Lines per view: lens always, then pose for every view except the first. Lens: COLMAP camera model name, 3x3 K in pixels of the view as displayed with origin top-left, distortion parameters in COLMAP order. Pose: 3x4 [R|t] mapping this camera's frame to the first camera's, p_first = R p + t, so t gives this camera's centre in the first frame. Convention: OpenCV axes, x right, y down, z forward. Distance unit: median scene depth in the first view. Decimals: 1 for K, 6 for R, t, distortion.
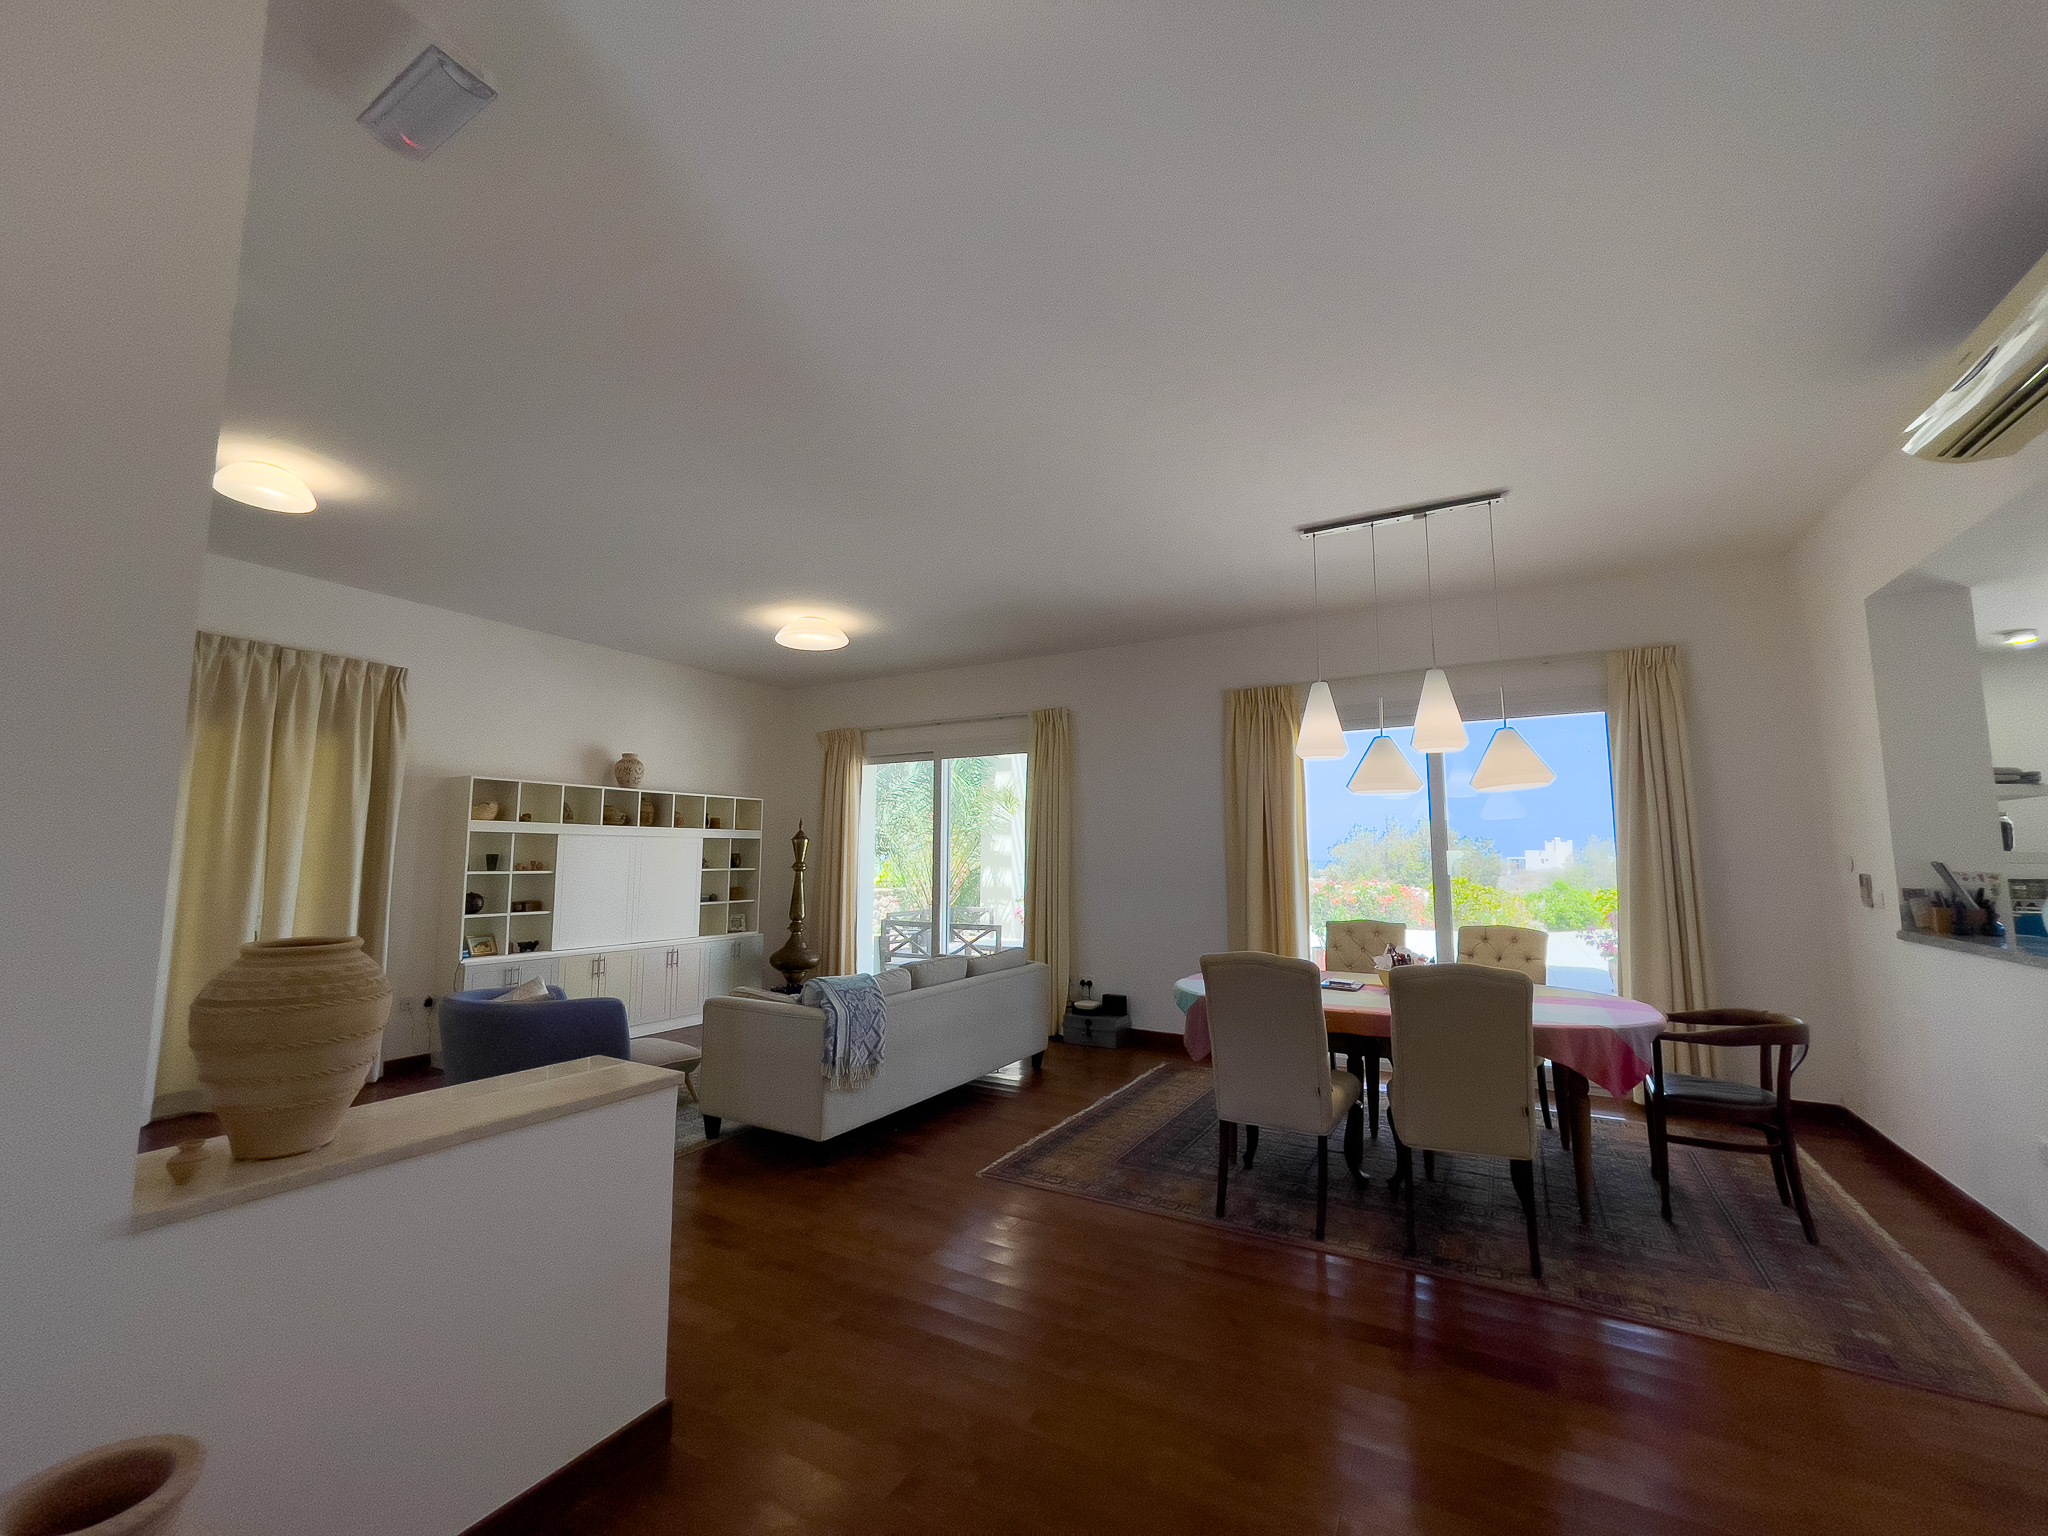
lens RADIAL K [[823.5, 0, 1006.5], [0, 823.5, 760.9], [0, 0, 1]] dist [-0.011193, 0.000042]
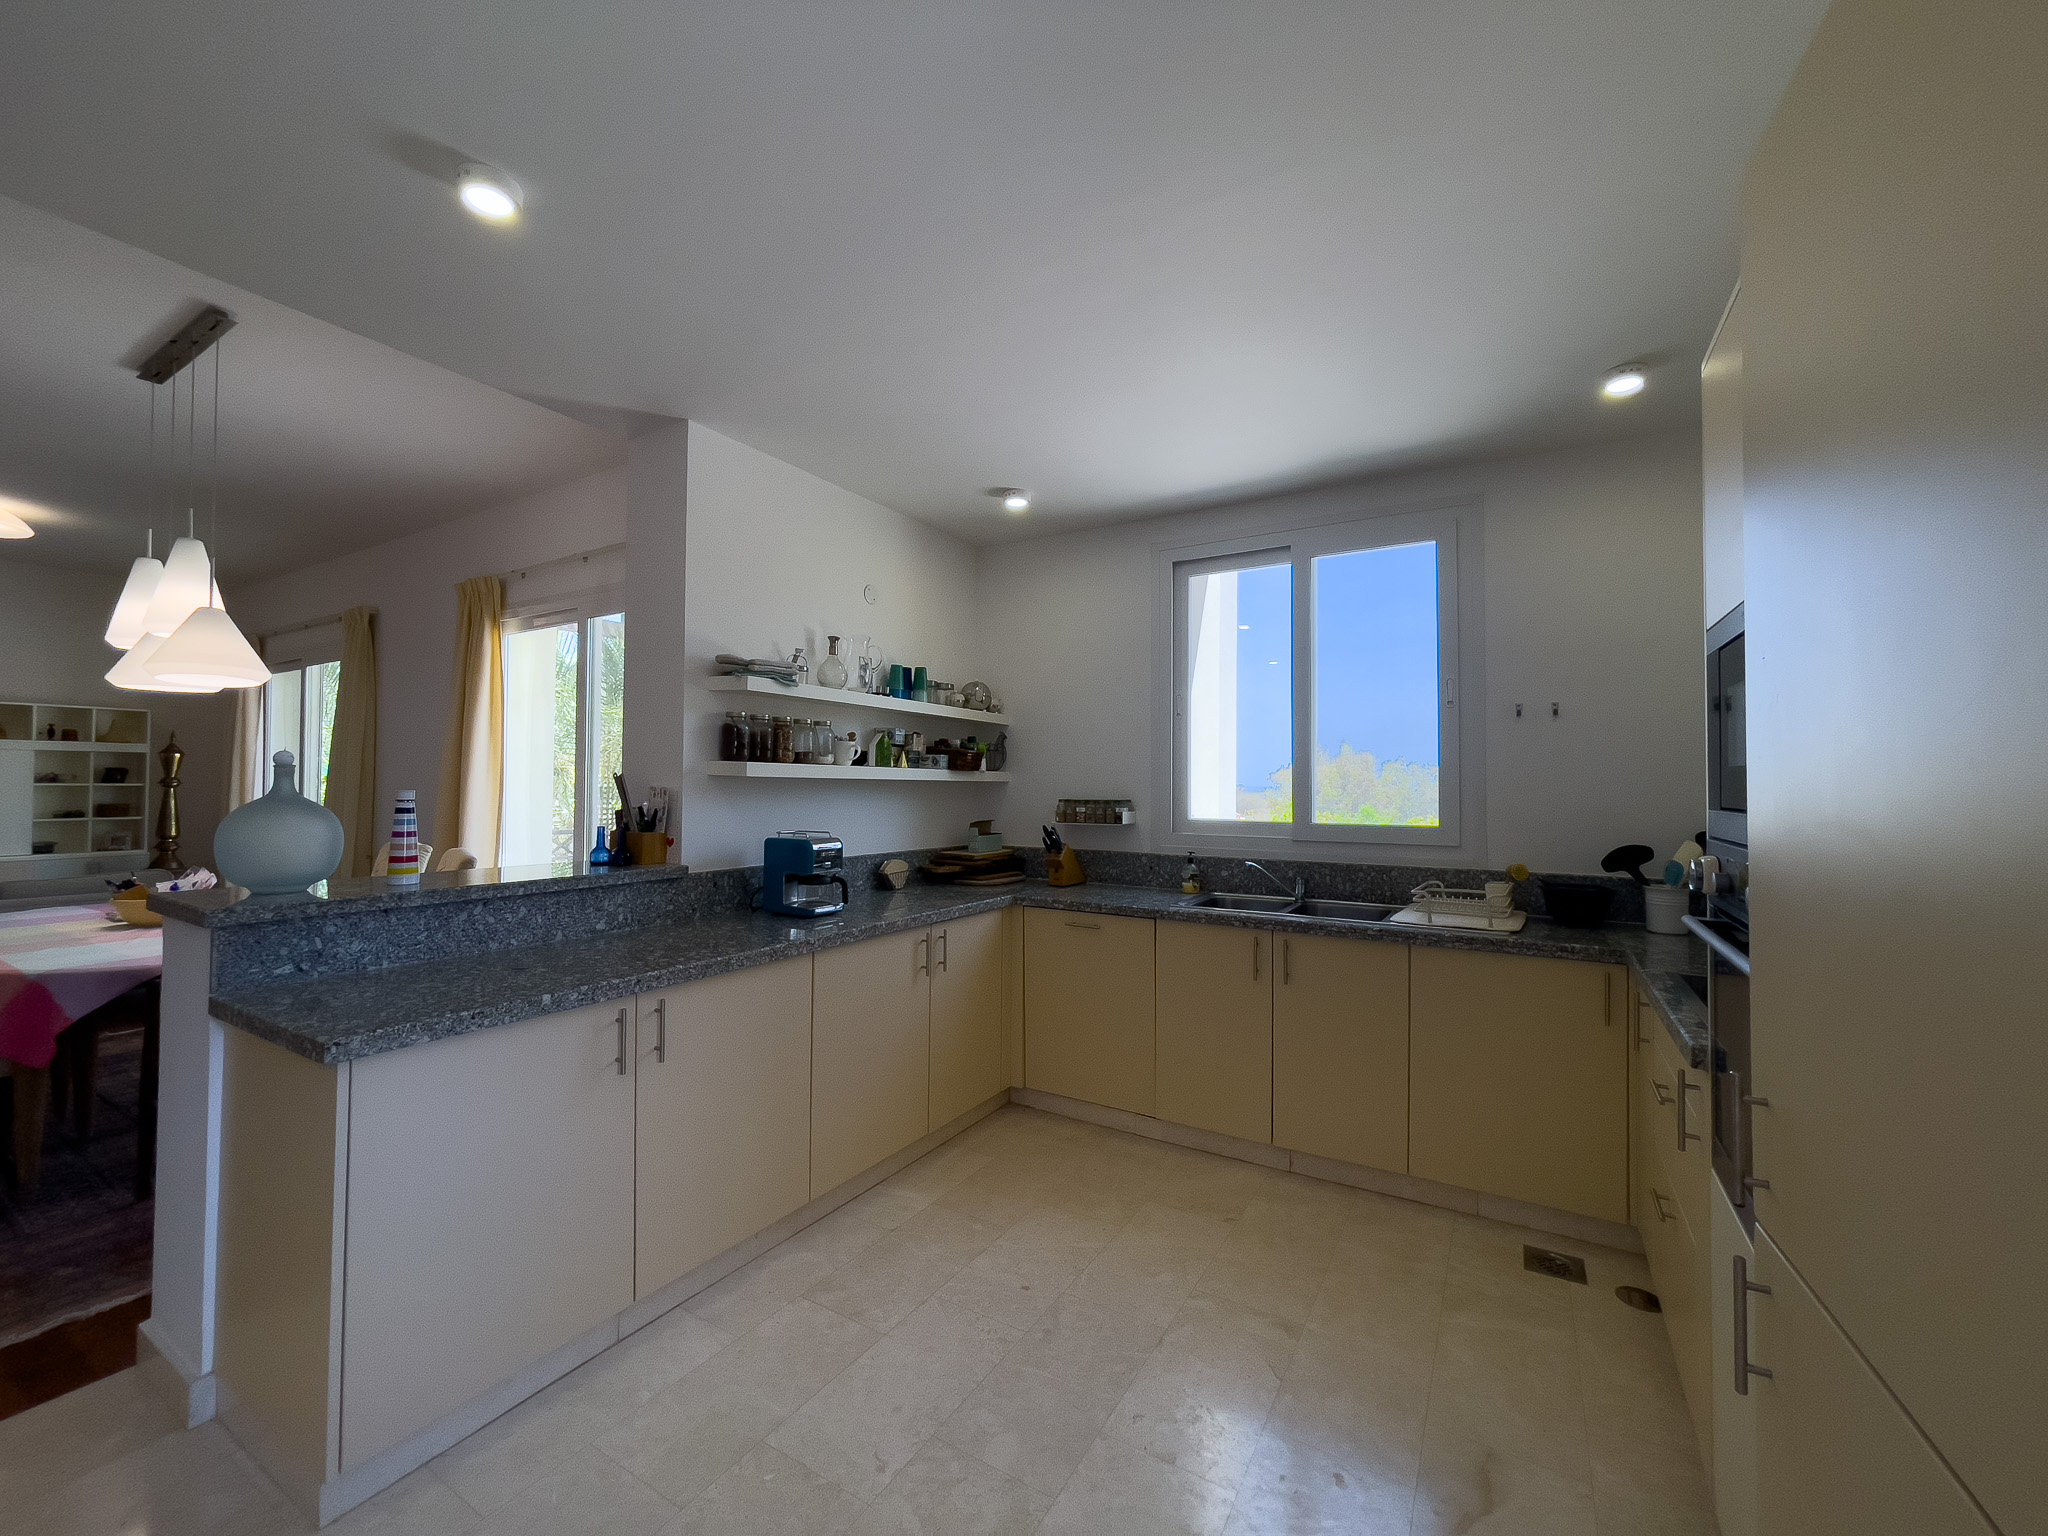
lens RADIAL K [[823.5, 0, 1006.5], [0, 823.5, 760.9], [0, 0, 1]] dist [-0.011193, 0.000042]
pose [[0.999921, 0.000941, -0.012545, 1.125823], [0.000268, 0.995383, 0.095988, 0.023375], [0.012578, -0.095983, 0.995303, 0.144299]]
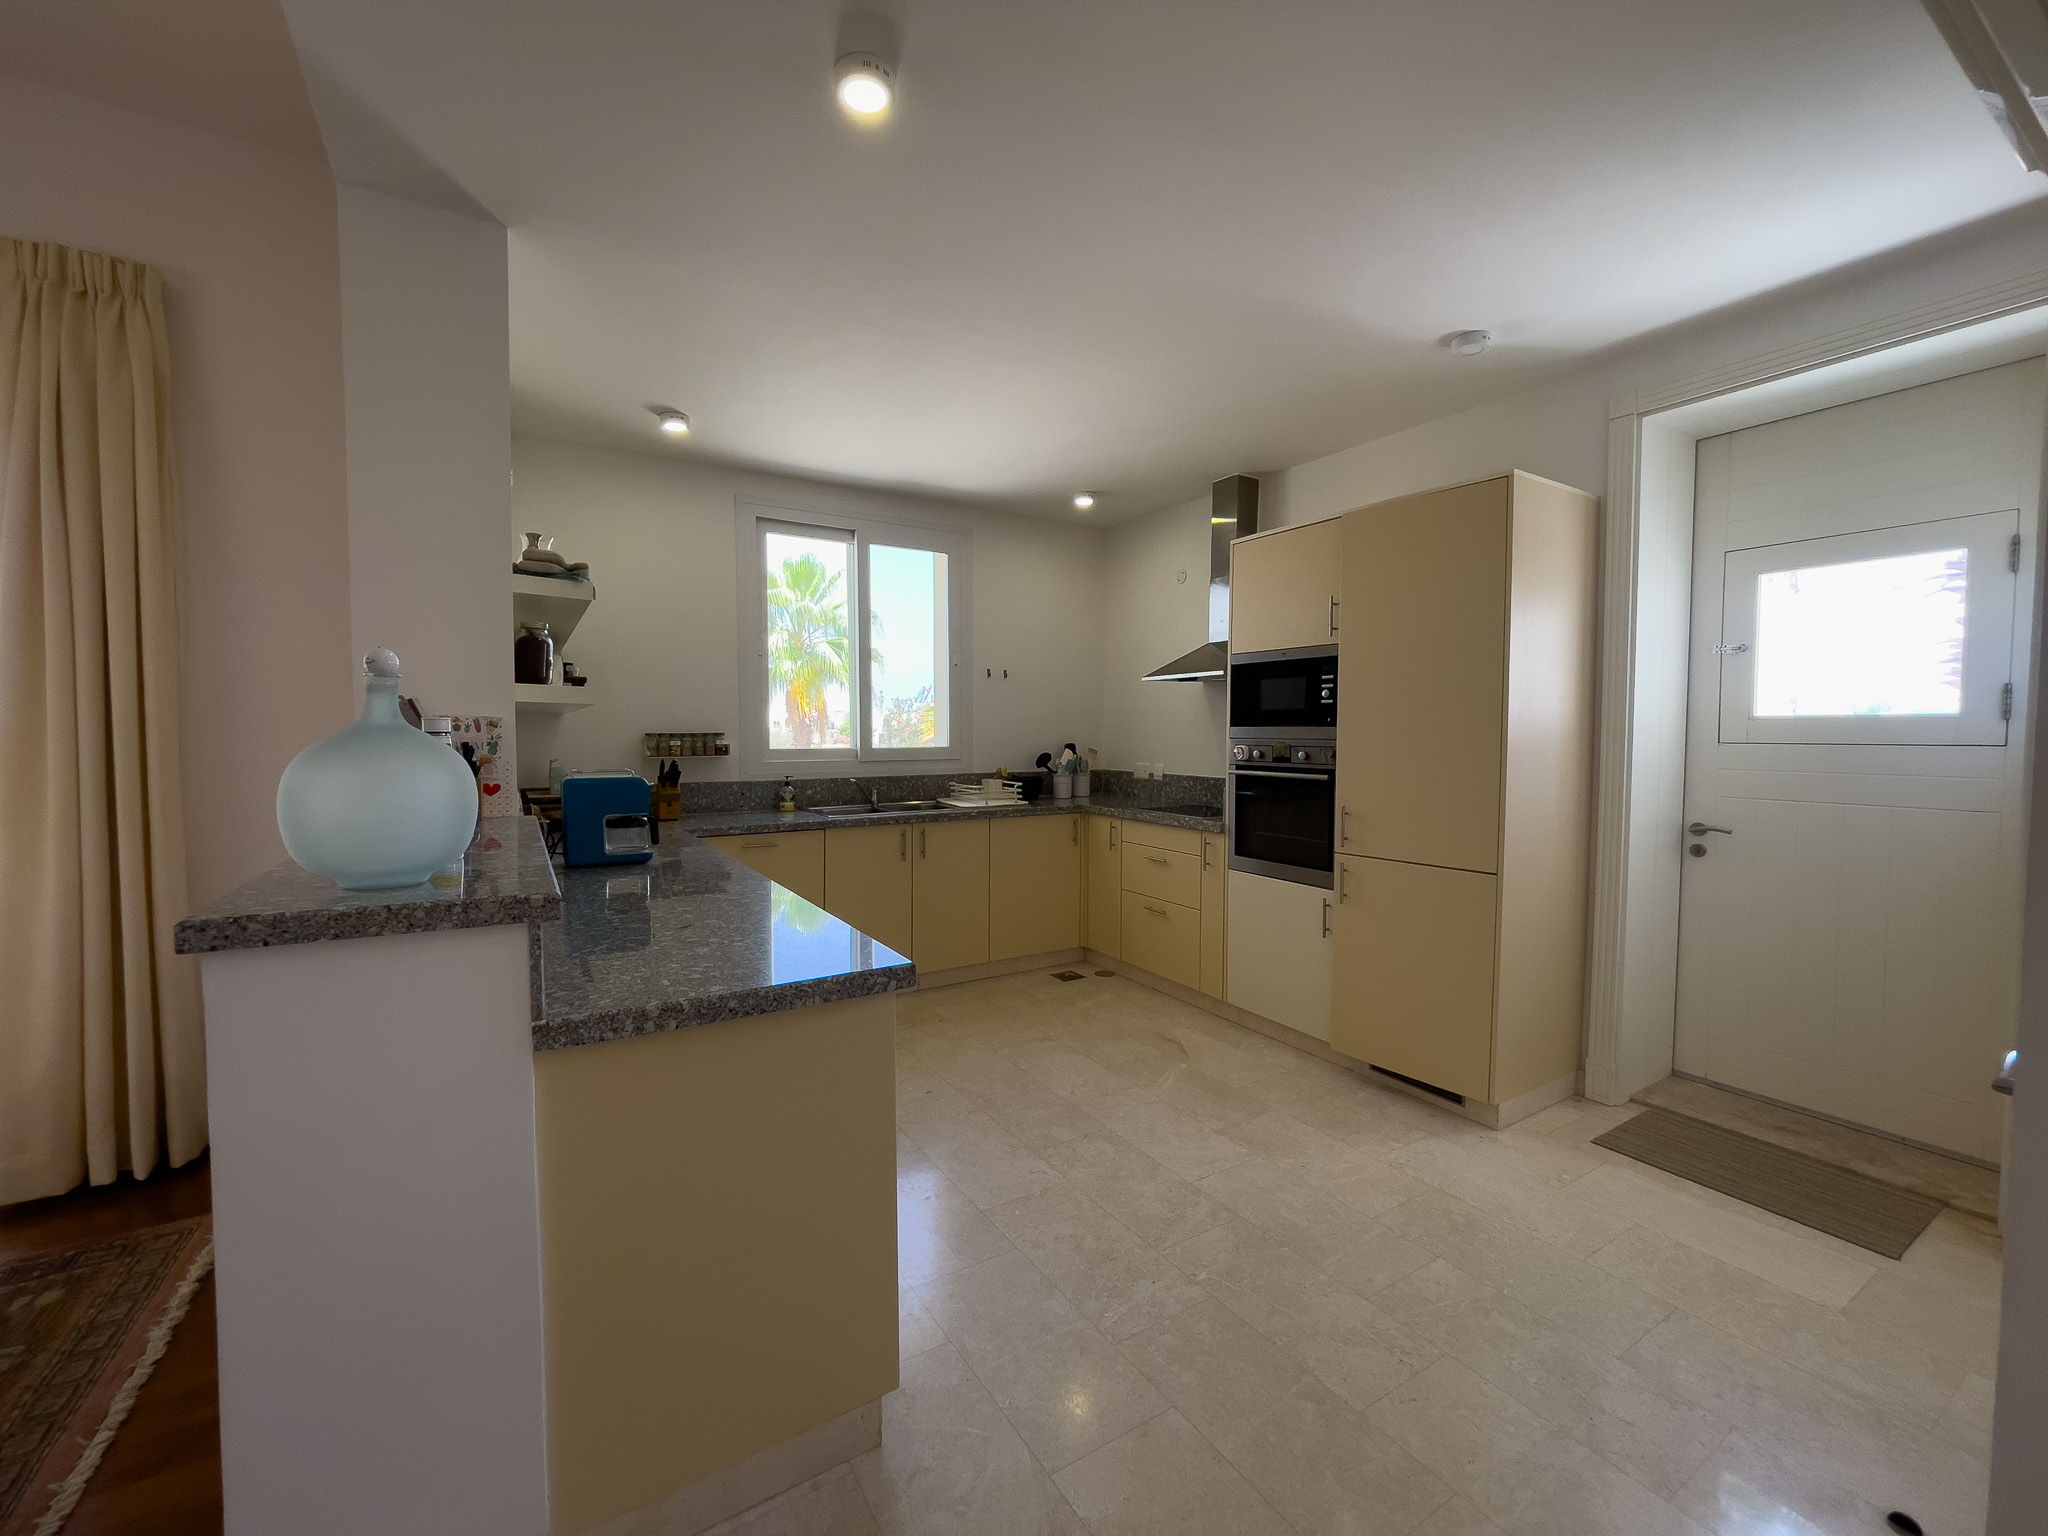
lens RADIAL K [[823.5, 0, 1006.5], [0, 823.5, 760.9], [0, 0, 1]] dist [-0.011193, 0.000042]
pose [[0.468536, -0.037716, 0.882639, 0.617164], [-0.105567, 0.989539, 0.098323, 0.050806], [-0.877115, -0.139246, 0.459653, 0.278548]]
